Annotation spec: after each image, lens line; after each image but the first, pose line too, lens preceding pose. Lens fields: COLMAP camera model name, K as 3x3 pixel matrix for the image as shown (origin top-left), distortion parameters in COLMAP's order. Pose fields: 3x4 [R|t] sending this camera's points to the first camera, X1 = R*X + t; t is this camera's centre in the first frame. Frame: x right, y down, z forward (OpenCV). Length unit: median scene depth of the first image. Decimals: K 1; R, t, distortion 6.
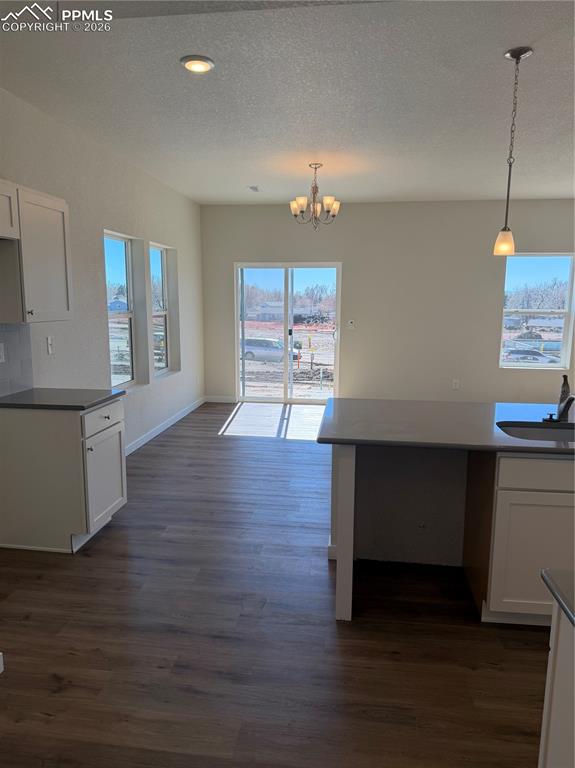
lens RADIAL K [[536.2, 0, 287.5], [0, 536.2, 384.0], [0, 0, 1]] dist [0.003077, 0.001094]
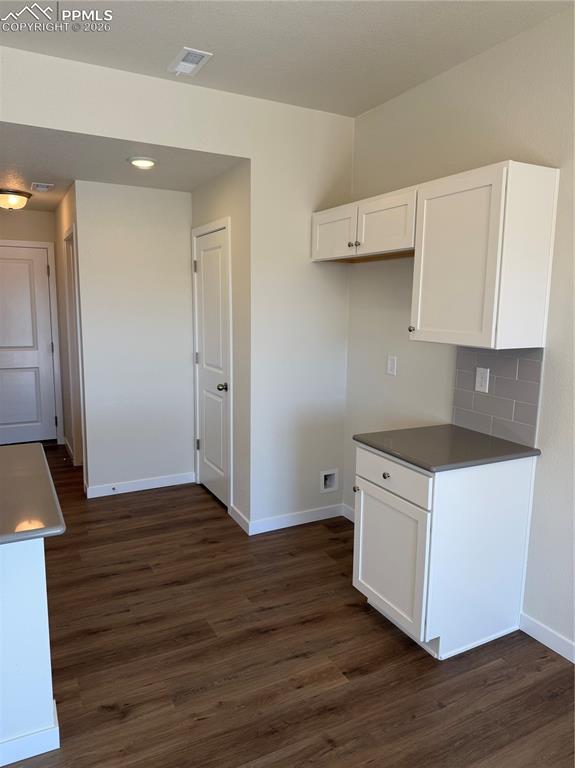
lens RADIAL K [[536.2, 0, 287.5], [0, 536.2, 384.0], [0, 0, 1]] dist [0.003077, 0.001094]
pose [[-0.820148, 0.067441, -0.568163, 0.237689], [-0.110117, 0.955858, 0.272416, -0.323380], [0.561455, 0.285985, -0.776519, 2.029123]]
